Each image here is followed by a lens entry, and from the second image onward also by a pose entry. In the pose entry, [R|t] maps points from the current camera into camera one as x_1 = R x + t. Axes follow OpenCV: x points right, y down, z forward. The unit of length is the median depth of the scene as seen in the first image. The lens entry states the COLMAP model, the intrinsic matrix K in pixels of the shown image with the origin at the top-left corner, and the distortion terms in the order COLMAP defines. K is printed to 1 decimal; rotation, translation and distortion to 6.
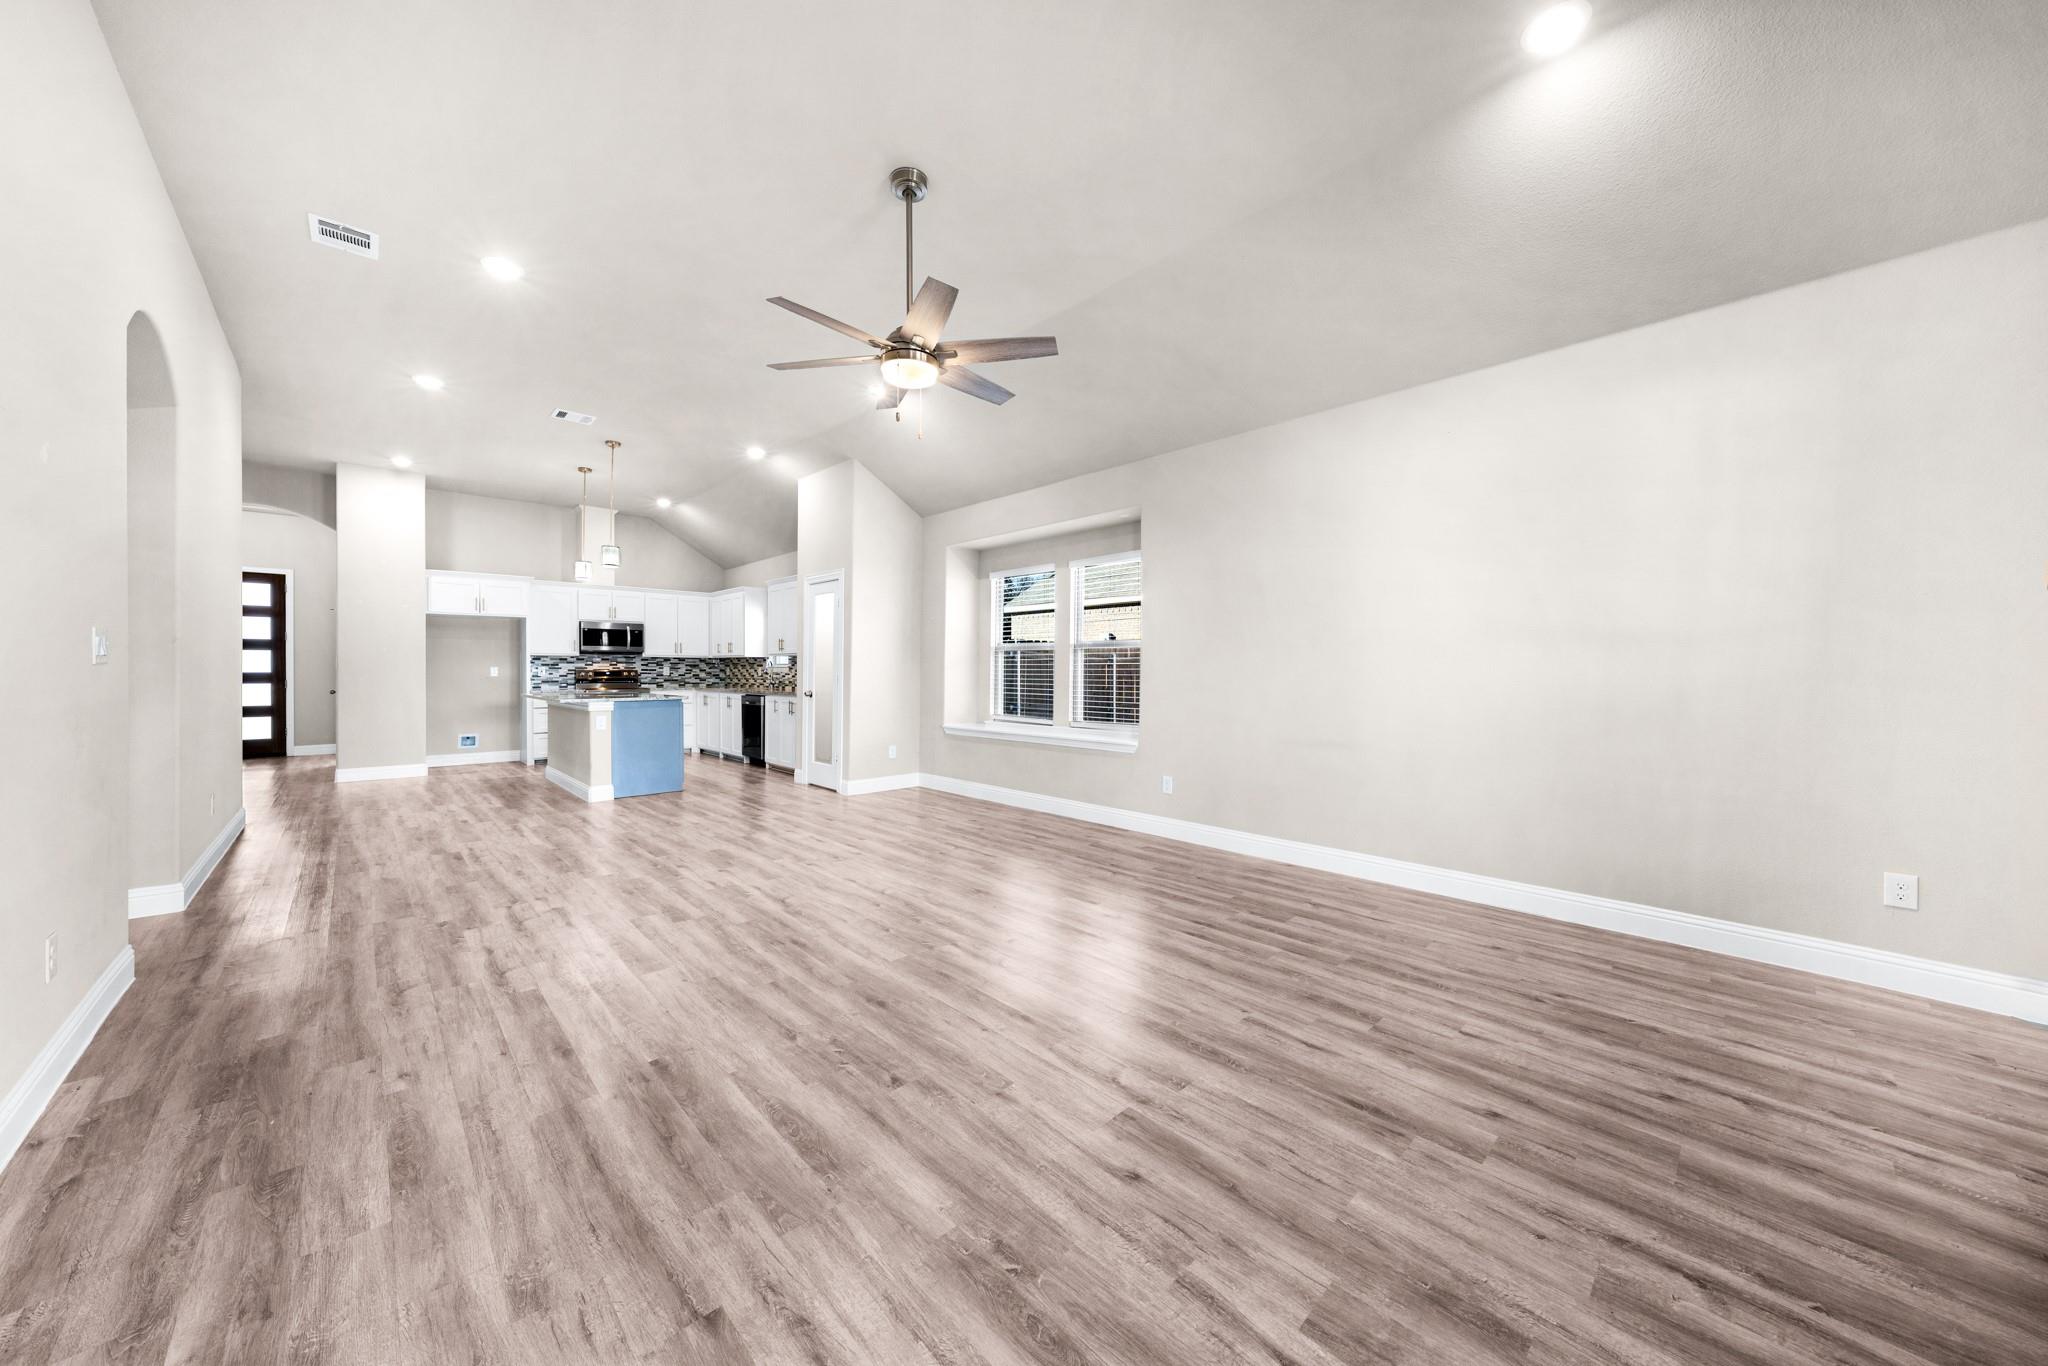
lens RADIAL K [[702.7, 0, 1040.3], [0, 702.7, 670.6], [0, 0, 1]] dist [-0.001179, -0.000195]
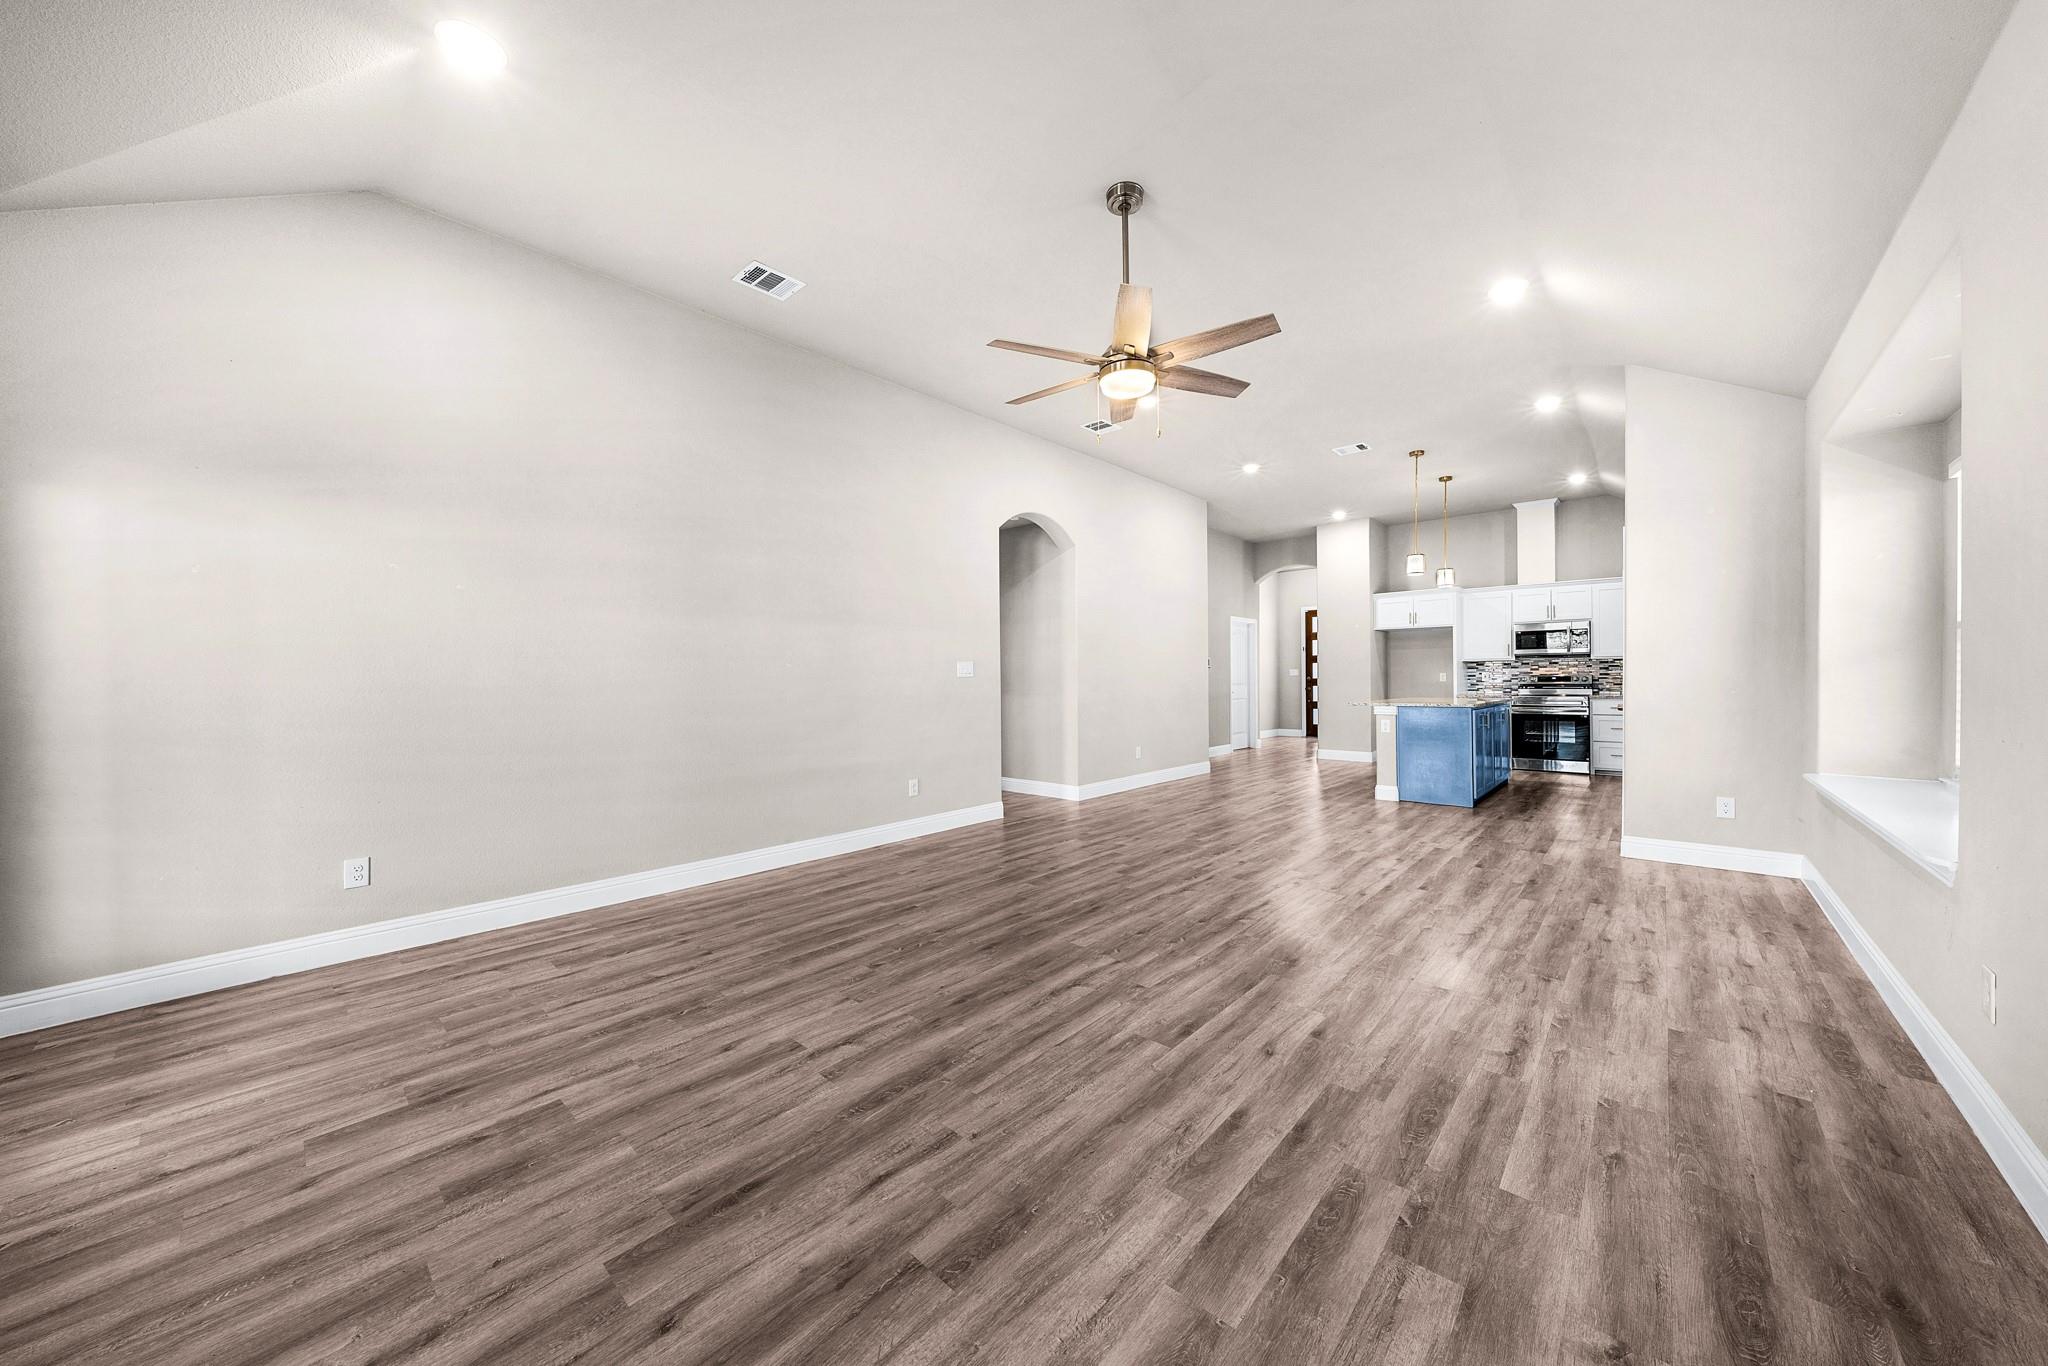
lens RADIAL K [[702.7, 0, 1015.7], [0, 702.7, 680.6], [0, 0, 1]] dist [-0.001179, -0.000195]
pose [[0.059870, 0.001022, -0.998206, 0.302778], [0.007562, 0.999970, 0.001477, 0.000060], [0.998178, -0.007637, 0.059861, 0.292131]]
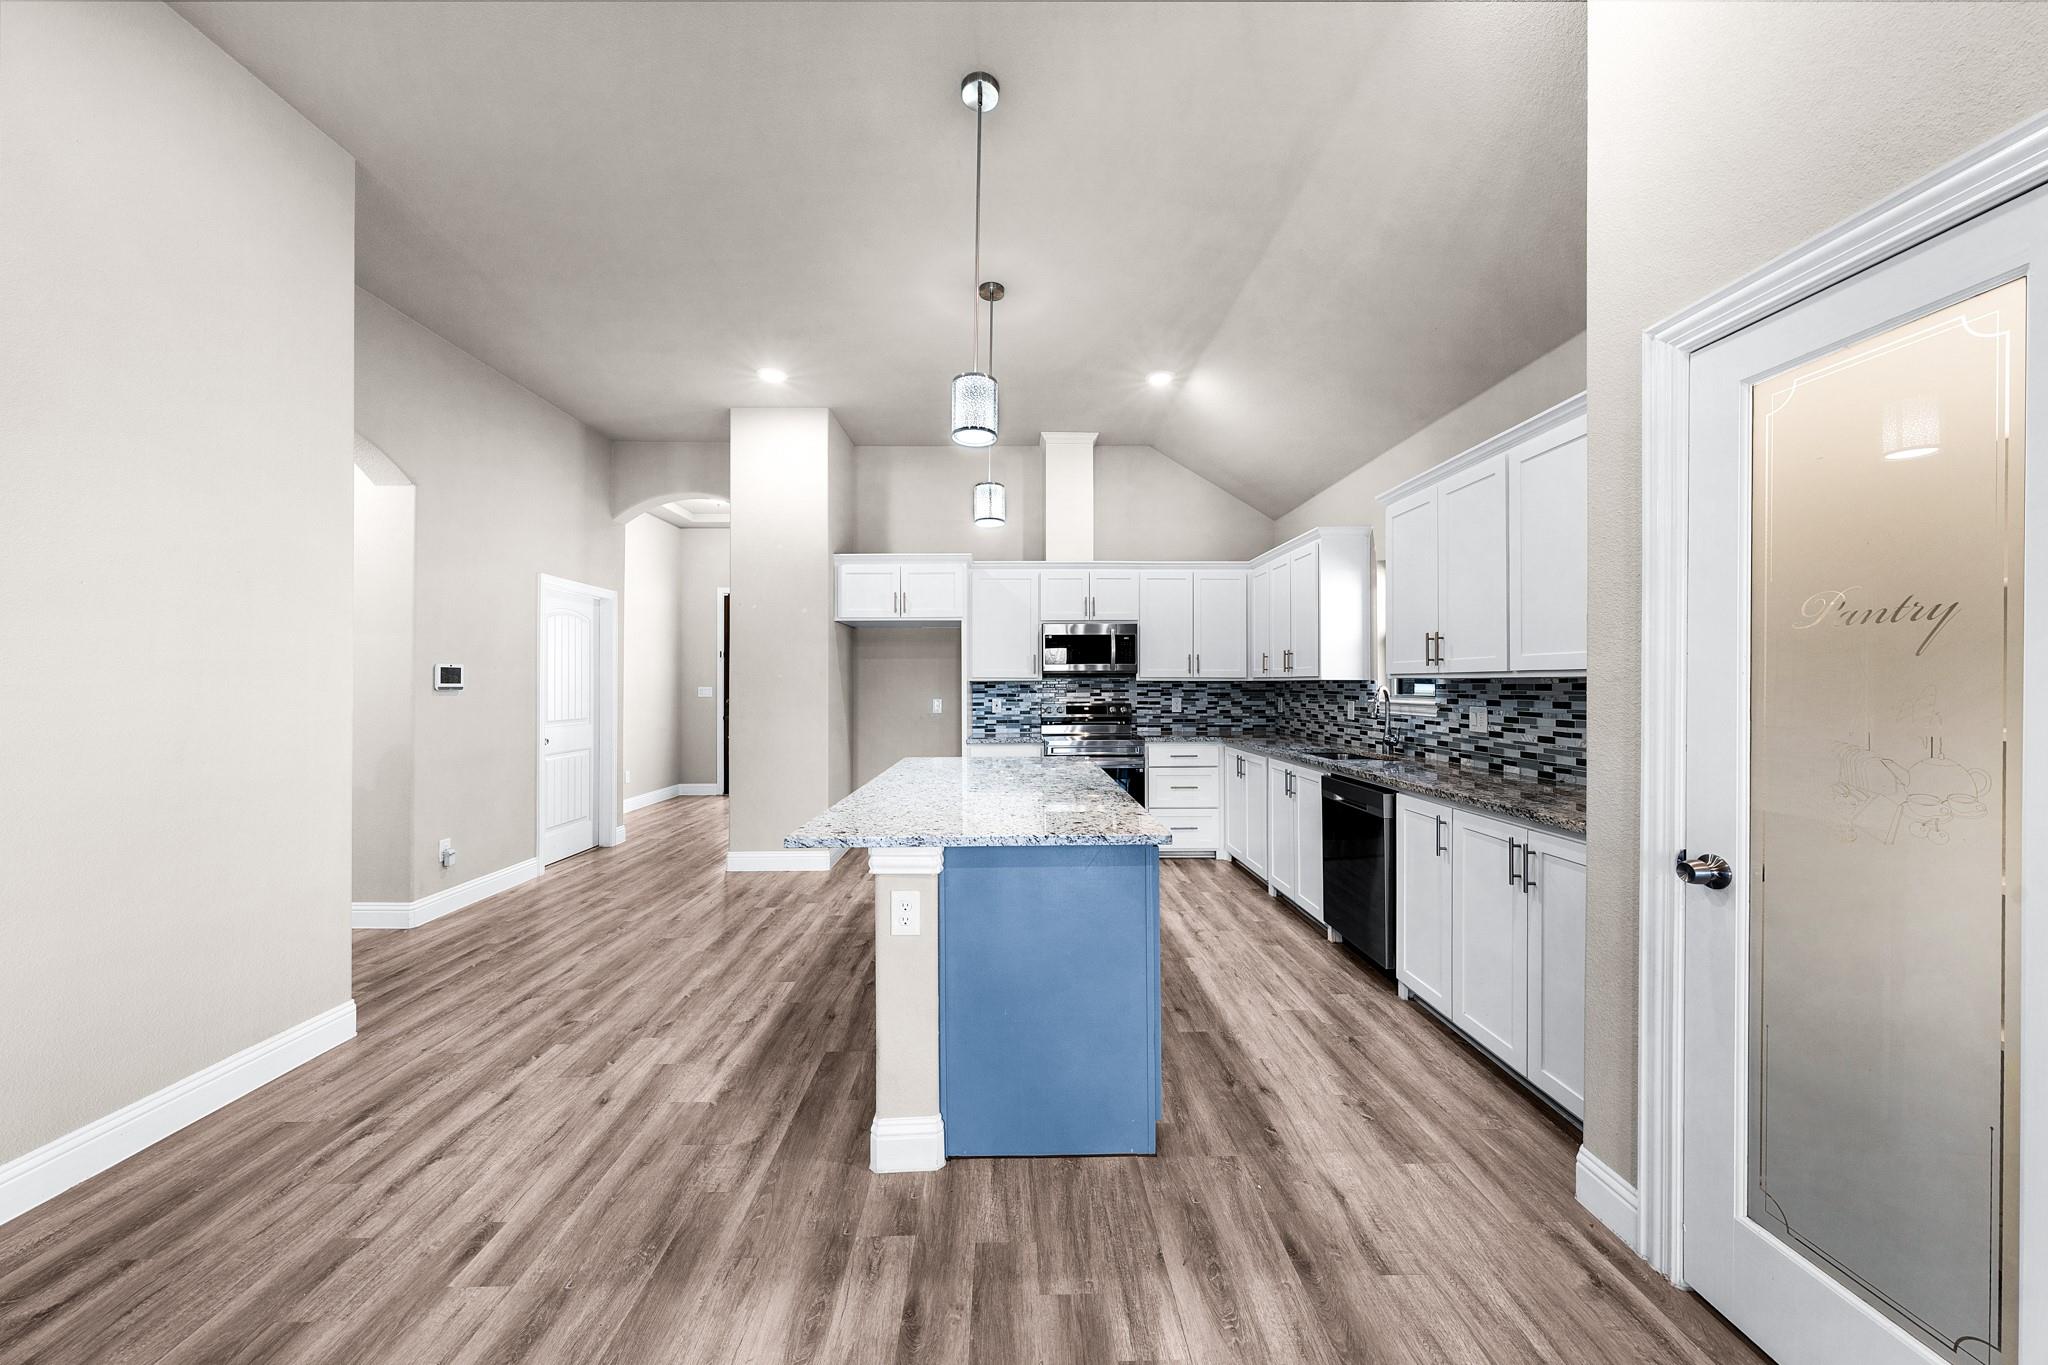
lens RADIAL K [[702.7, 0, 1028.2], [0, 702.7, 680.5], [0, 0, 1]] dist [-0.001179, -0.000195]
pose [[0.735016, -0.005994, -0.678023, -0.292323], [0.003838, 0.999982, -0.004680, -0.021267], [0.678039, 0.000838, 0.735026, 0.623848]]
